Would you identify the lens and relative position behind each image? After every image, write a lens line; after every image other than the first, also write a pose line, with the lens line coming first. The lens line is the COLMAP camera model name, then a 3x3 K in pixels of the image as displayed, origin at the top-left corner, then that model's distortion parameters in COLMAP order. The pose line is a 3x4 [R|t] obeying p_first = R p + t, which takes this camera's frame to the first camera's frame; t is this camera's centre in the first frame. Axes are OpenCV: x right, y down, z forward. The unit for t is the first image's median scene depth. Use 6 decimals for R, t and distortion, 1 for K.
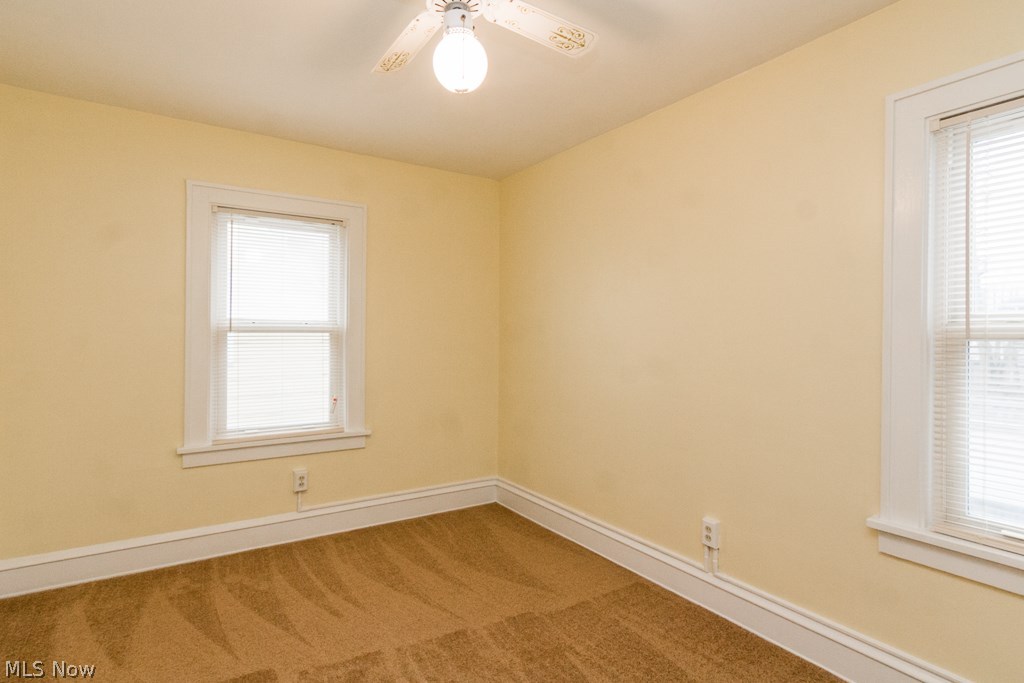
lens RADIAL K [[519.2, 0, 505.9], [0, 519.2, 337.0], [0, 0, 1]] dist [0.002287, 0.000767]
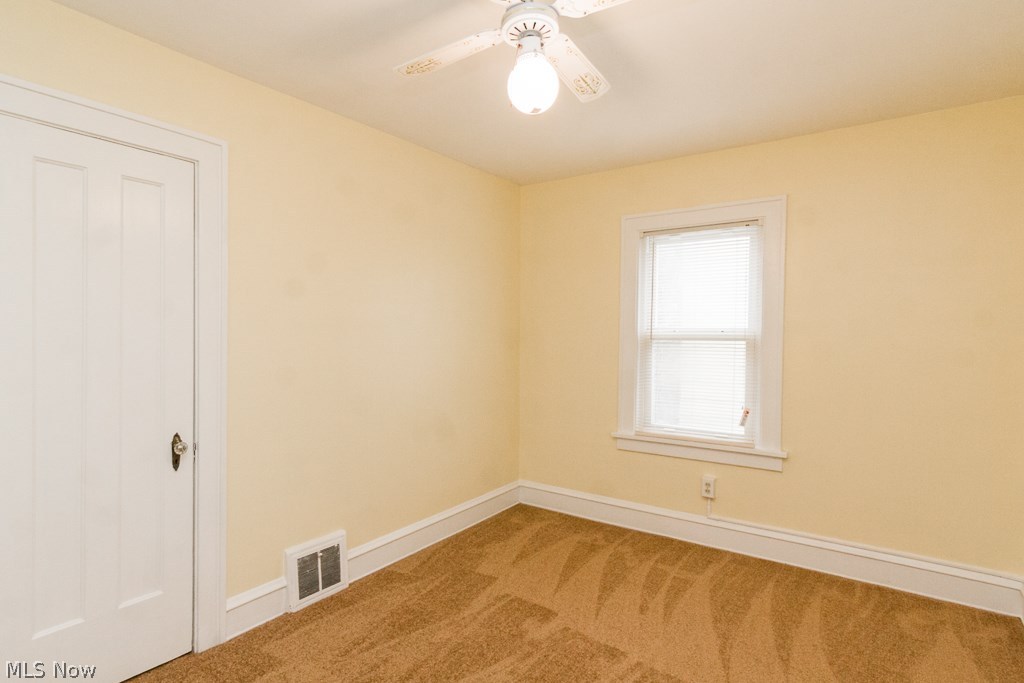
lens RADIAL K [[524.1, 0, 520.3], [0, 524.1, 344.2], [0, 0, 1]] dist [-0.001213, -0.000066]
pose [[0.395486, 0.008182, -0.918436, 0.401912], [-0.013438, 0.999905, 0.003121, 0.000725], [0.918374, 0.011107, 0.395558, 0.265460]]
